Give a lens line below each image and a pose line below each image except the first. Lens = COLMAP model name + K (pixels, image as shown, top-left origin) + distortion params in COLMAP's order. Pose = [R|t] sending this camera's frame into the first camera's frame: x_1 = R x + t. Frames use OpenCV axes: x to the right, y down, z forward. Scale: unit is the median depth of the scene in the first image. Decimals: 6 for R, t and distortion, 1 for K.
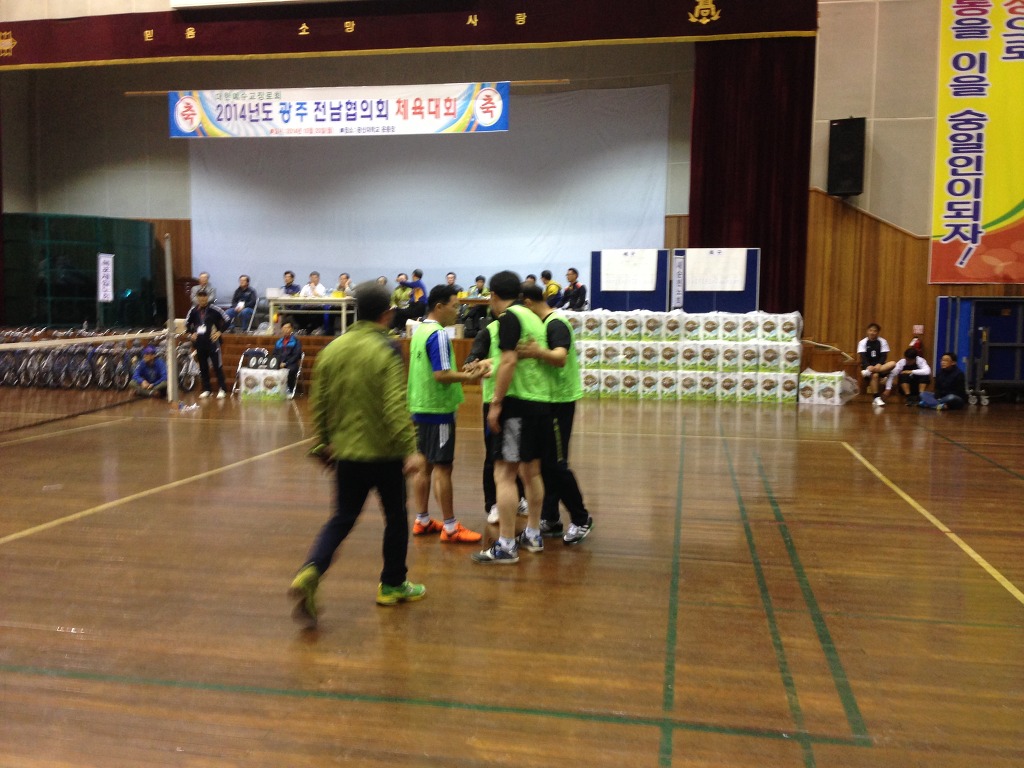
lens RADIAL K [[936.0, 0, 512.3], [0, 936.0, 382.2], [0, 0, 1]] dist [0.051632, 0.000000]
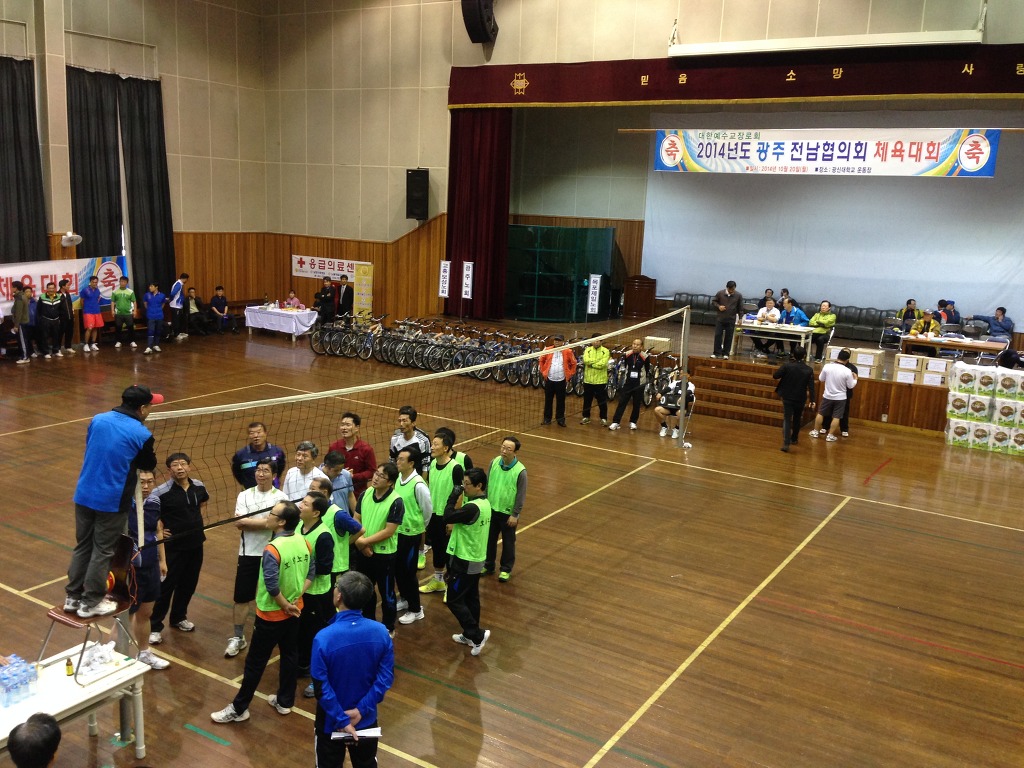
lens RADIAL K [[936.0, 0, 514.0], [0, 936.0, 382.8], [0, 0, 1]] dist [0.051632, 0.000000]
pose [[0.932593, 0.097867, -0.347407, -0.105394], [-0.060923, 0.991409, 0.115741, -0.130623], [0.355750, -0.086774, 0.930544, -0.138286]]
